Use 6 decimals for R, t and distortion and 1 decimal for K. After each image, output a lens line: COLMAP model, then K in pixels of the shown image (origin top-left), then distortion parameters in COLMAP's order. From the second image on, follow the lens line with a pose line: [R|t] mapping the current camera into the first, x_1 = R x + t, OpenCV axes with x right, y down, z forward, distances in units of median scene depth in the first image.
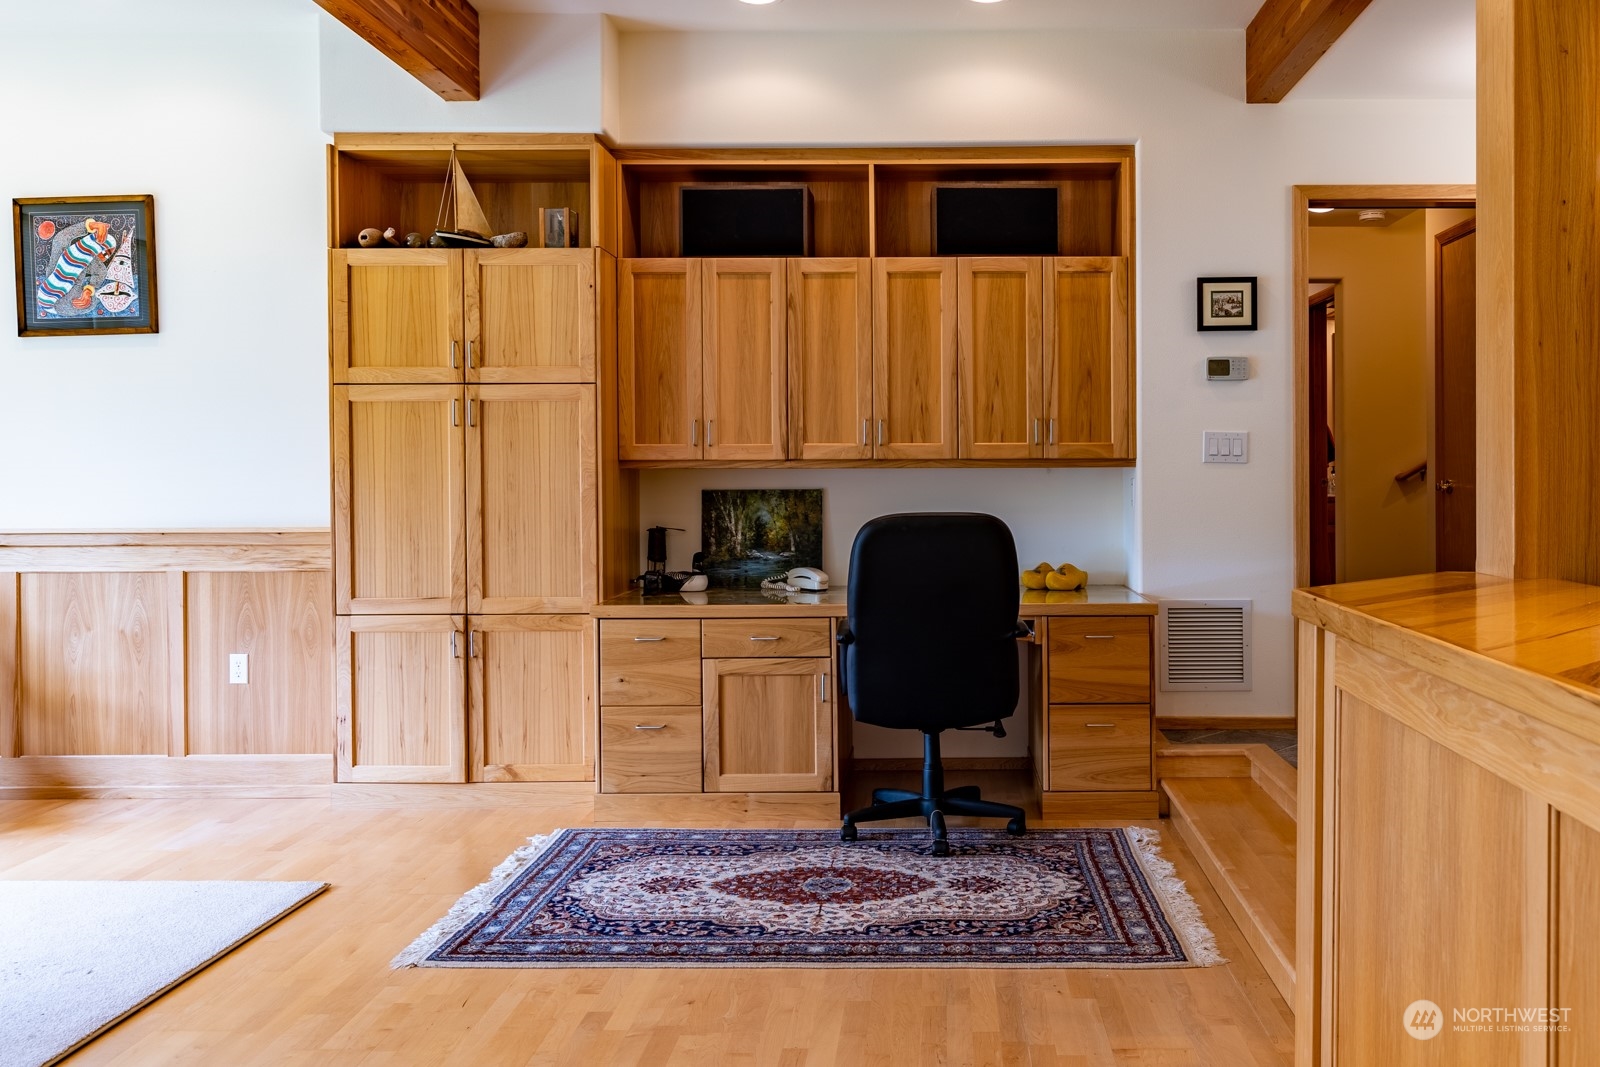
lens RADIAL K [[1294.0, 0, 820.6], [0, 1294.0, 498.6], [0, 0, 1]] dist [-0.000712, -0.002497]
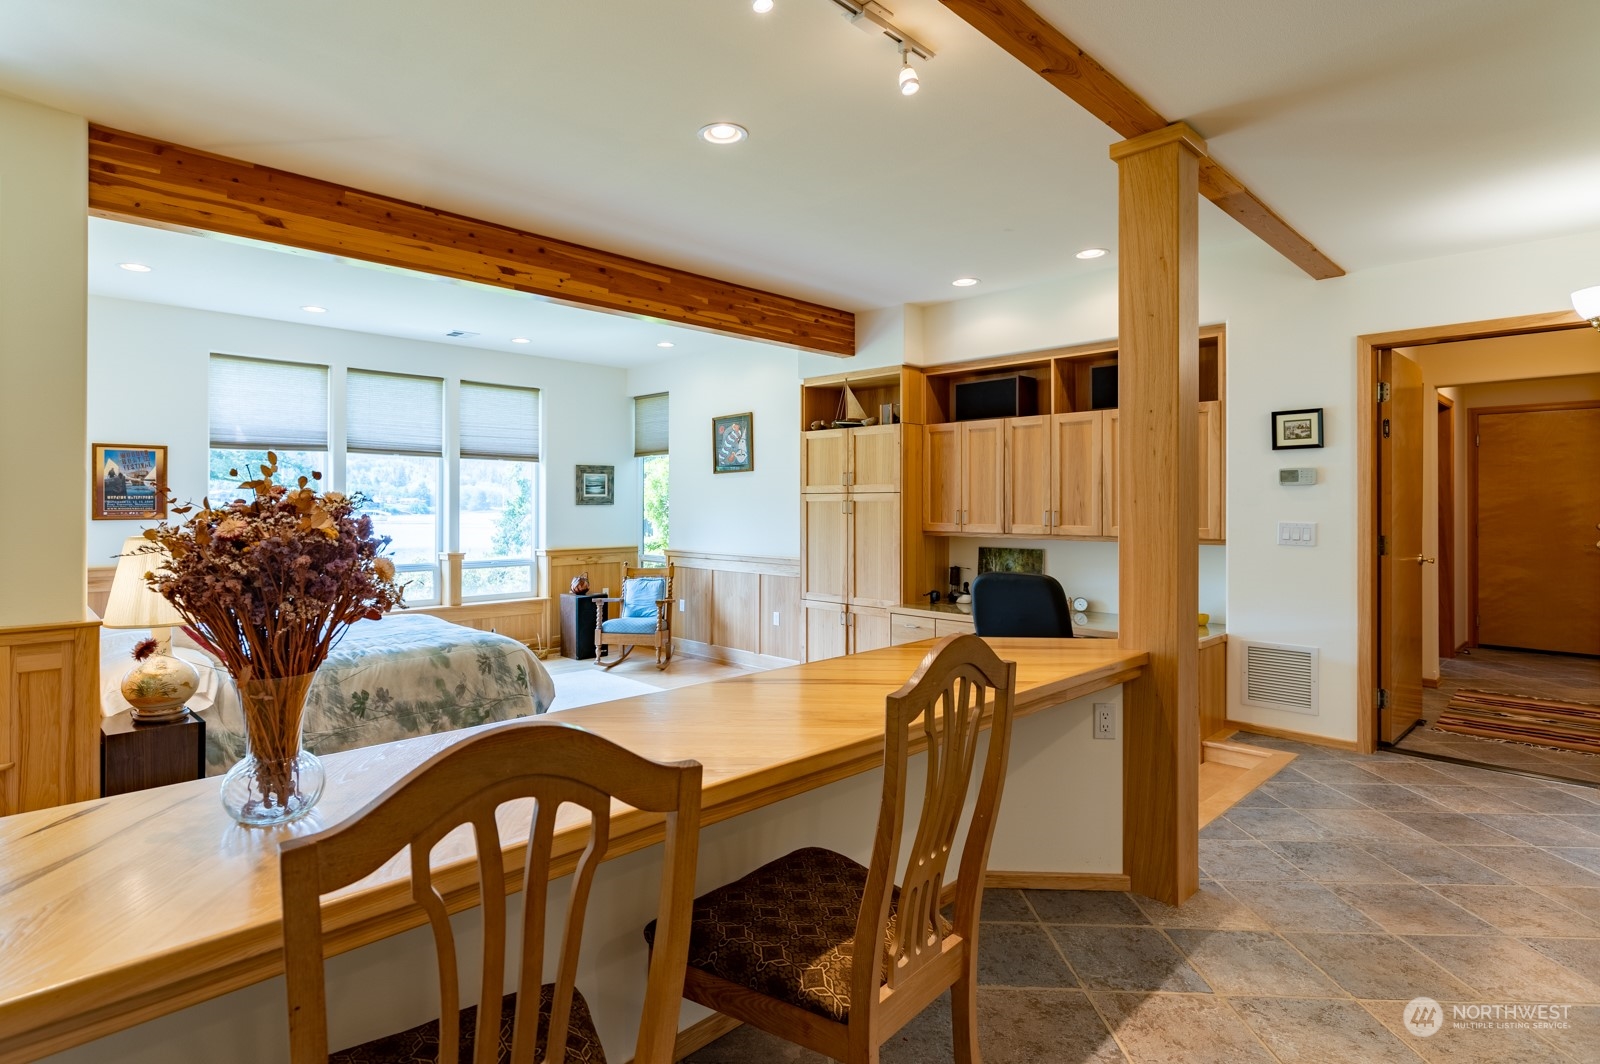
lens RADIAL K [[822.5, 0, 740.9], [0, 822.5, 500.8], [0, 0, 1]] dist [-0.004752, 0.002199]
pose [[0.678016, 0.002144, -0.735044, 0.554556], [-0.011396, 0.999906, -0.007595, -0.061668], [0.734959, 0.013526, 0.677976, -0.020533]]
